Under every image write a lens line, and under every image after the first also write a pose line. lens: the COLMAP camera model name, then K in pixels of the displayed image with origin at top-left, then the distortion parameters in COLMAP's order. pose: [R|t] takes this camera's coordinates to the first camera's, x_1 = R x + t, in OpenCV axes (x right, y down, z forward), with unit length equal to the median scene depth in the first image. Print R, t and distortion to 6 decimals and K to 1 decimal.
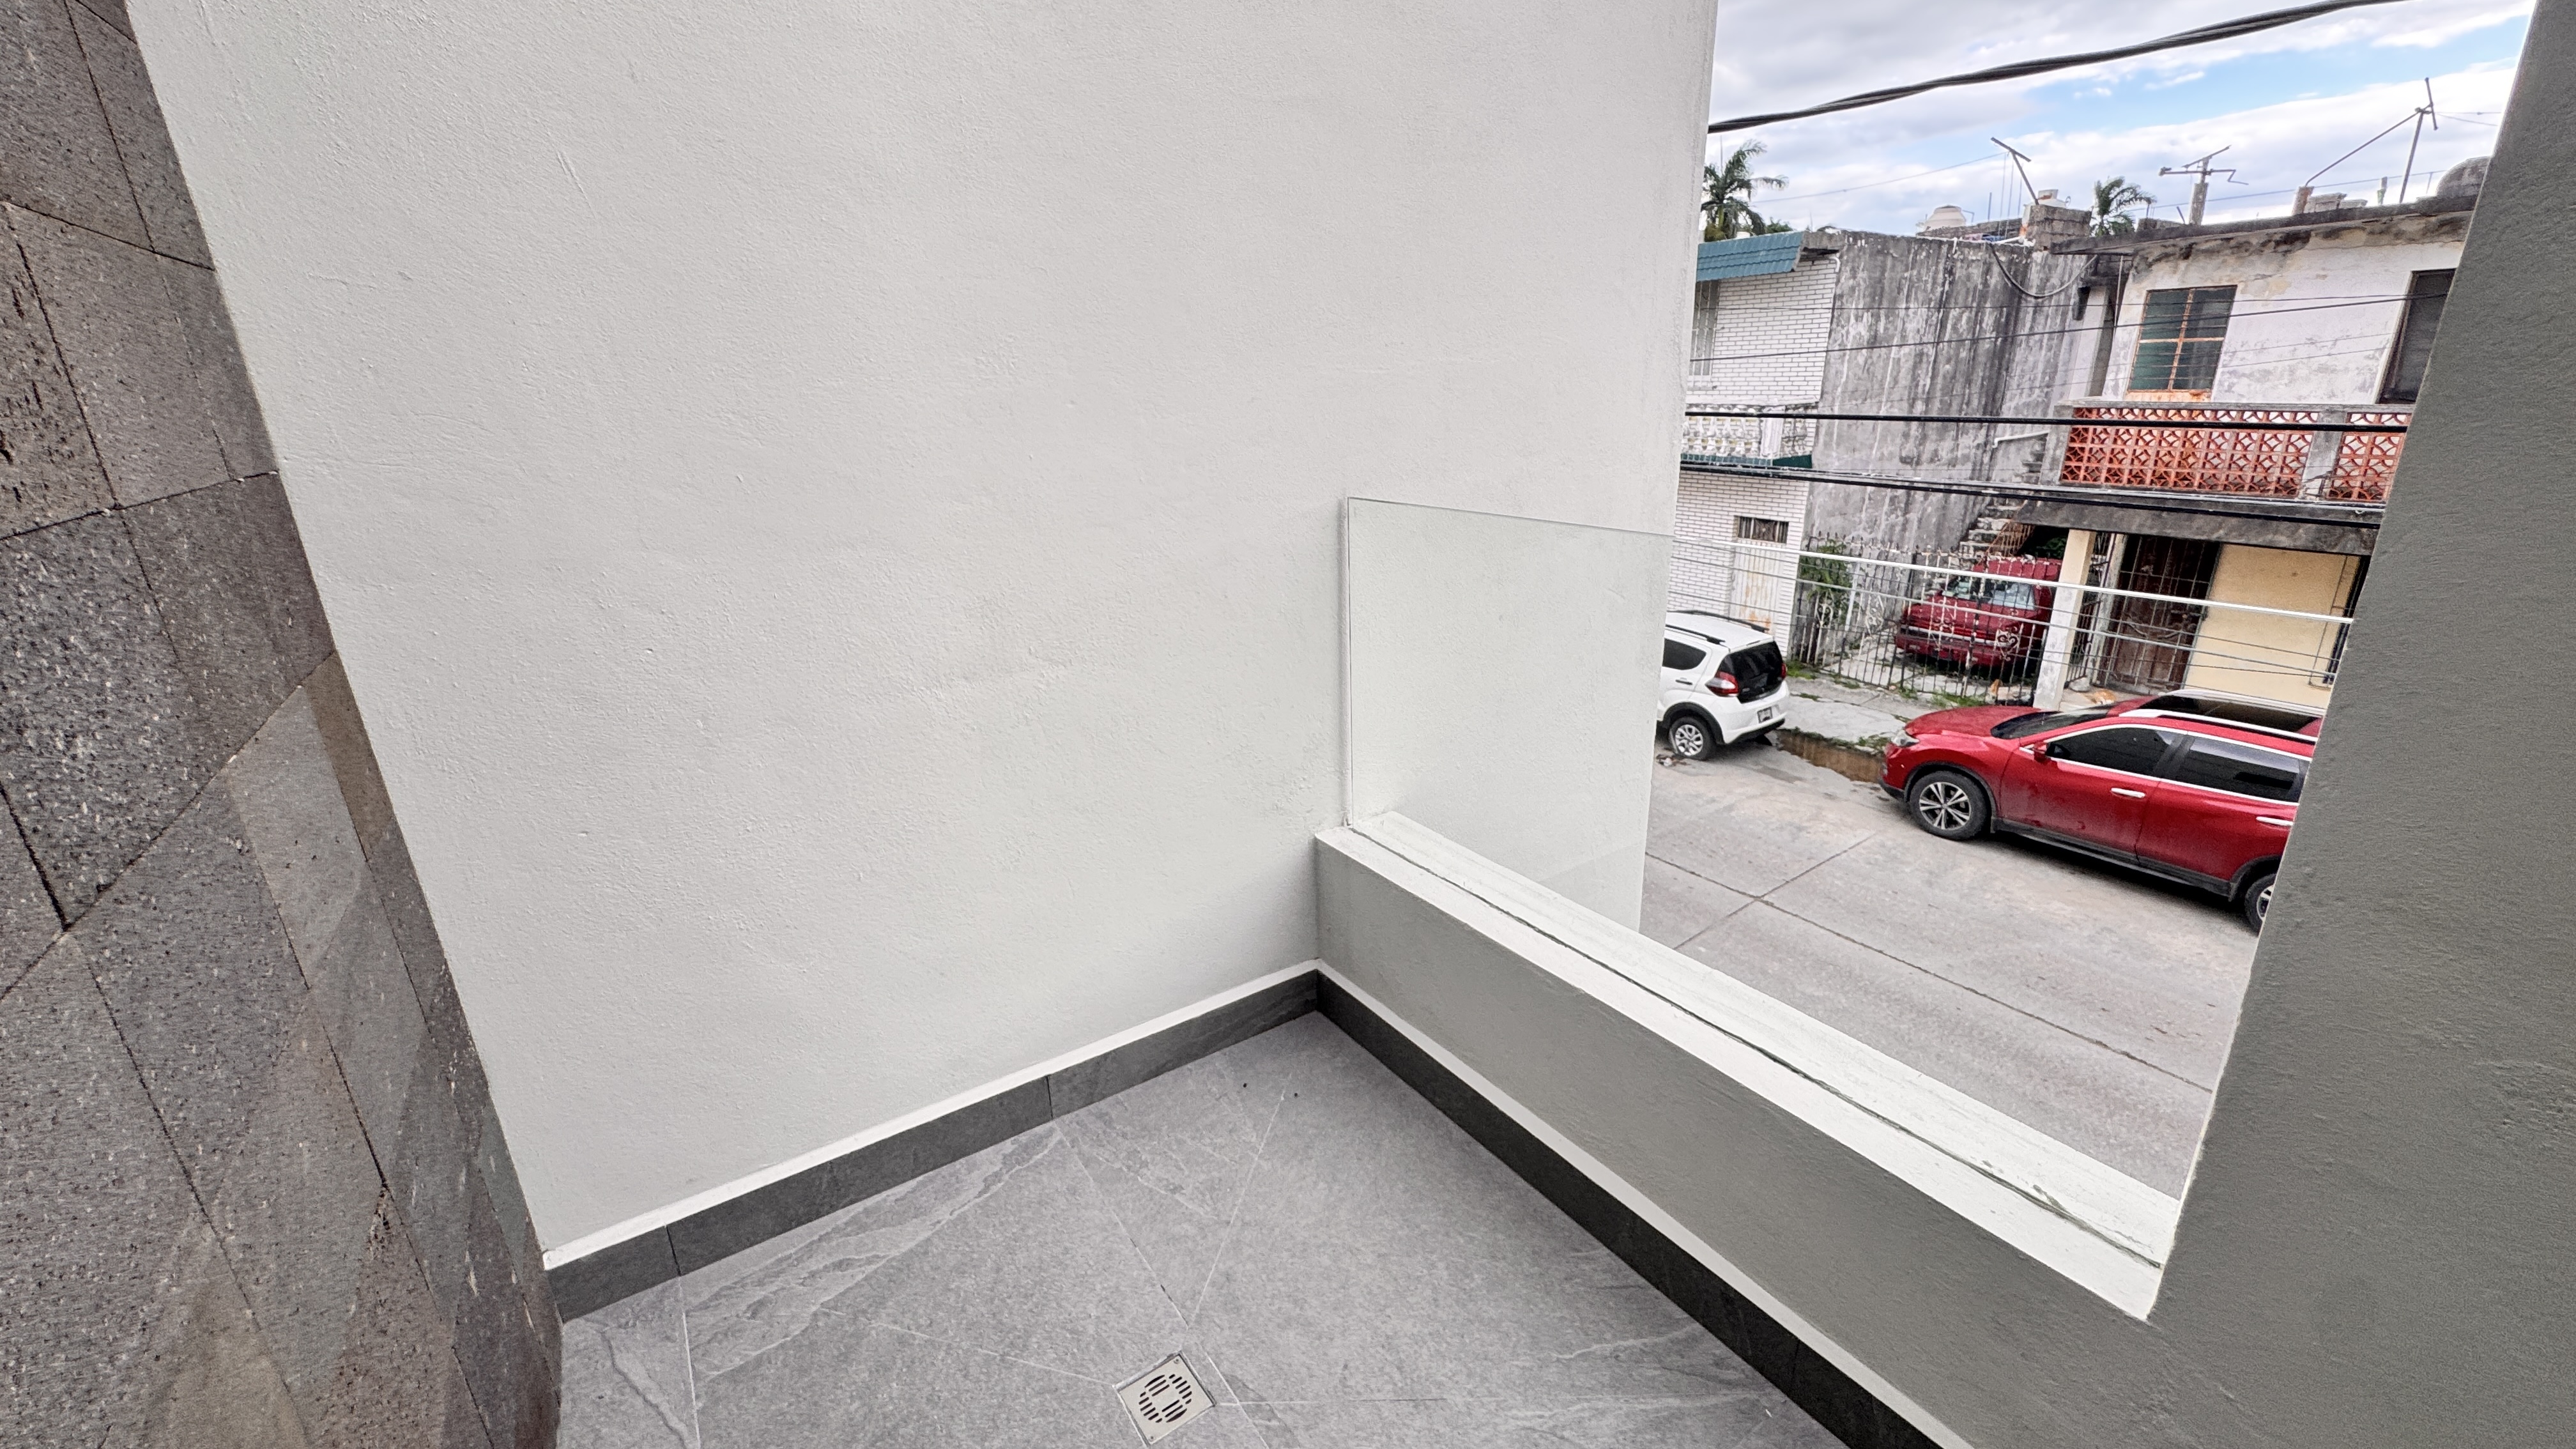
lens RADIAL K [[1035.8, 0, 1291.7], [0, 1035.8, 719.5], [0, 0, 1]] dist [-0.003566, 0.000175]
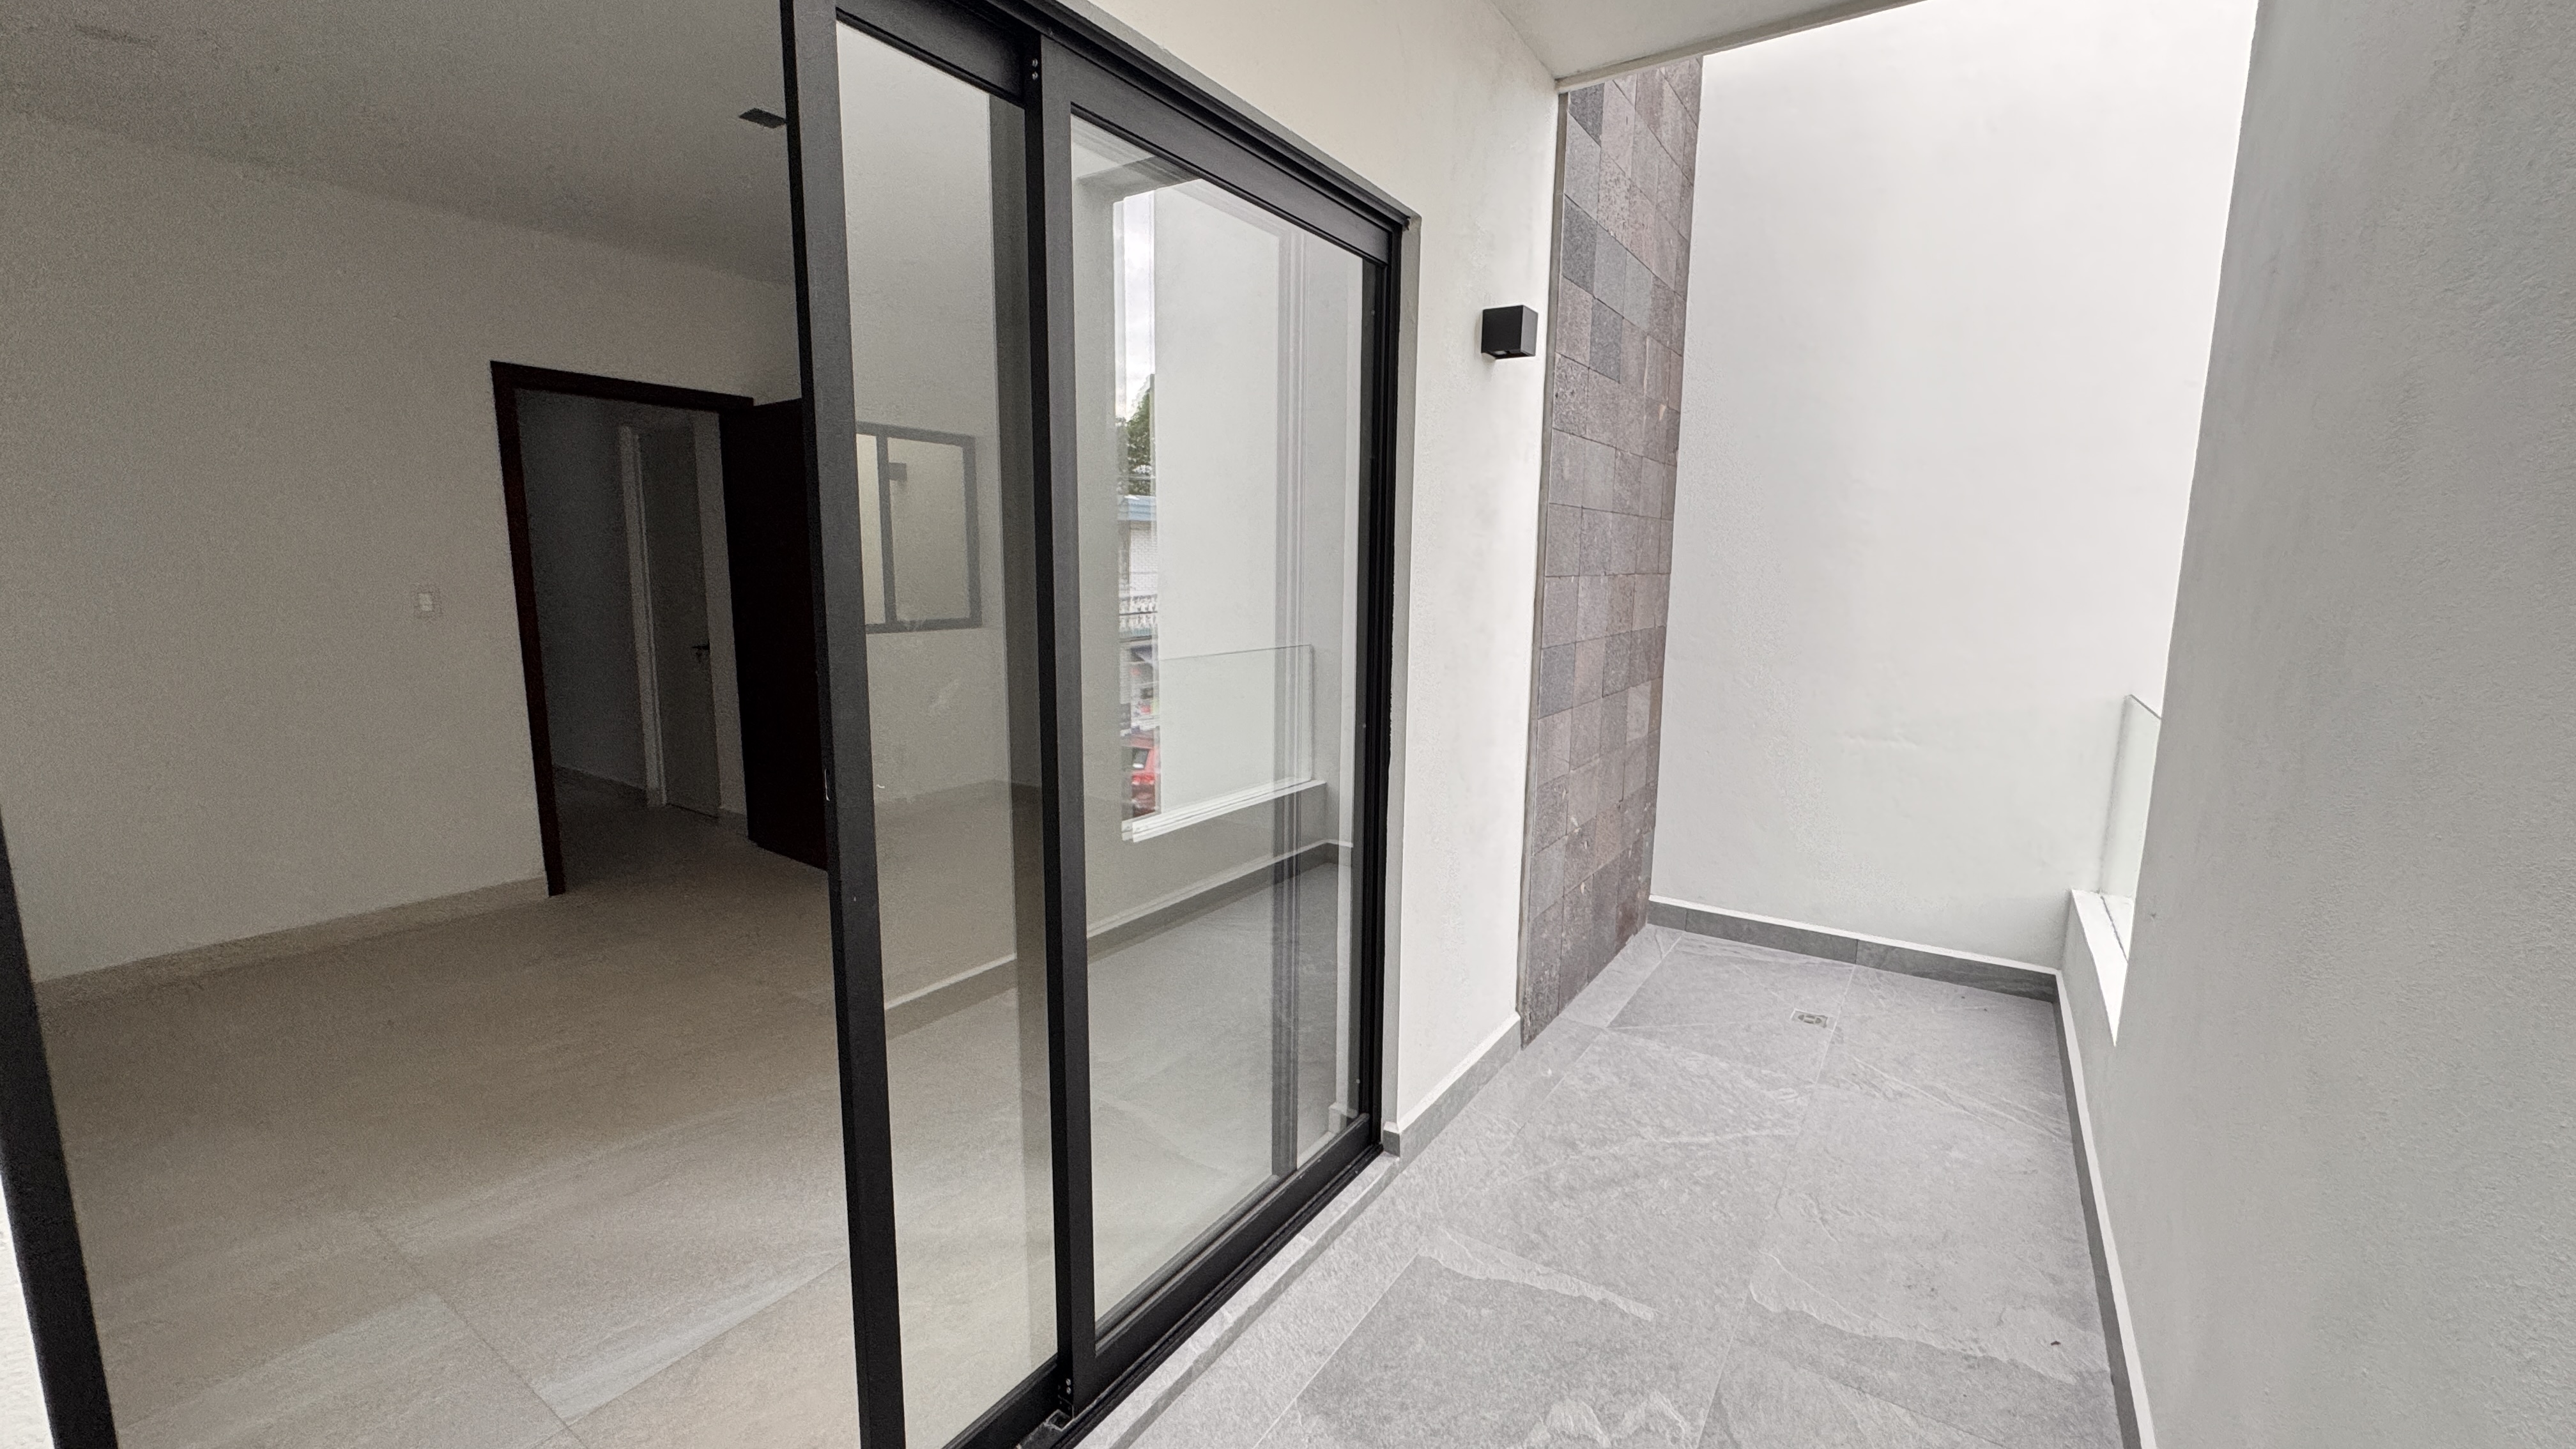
lens RADIAL K [[1035.8, 0, 1291.7], [0, 1035.8, 716.0], [0, 0, 1]] dist [-0.003566, 0.000175]
pose [[0.387052, 0.187396, -0.902814, 1.269211], [-0.312838, 0.947741, 0.062603, 0.172072], [0.867365, 0.258204, 0.425450, -1.103990]]
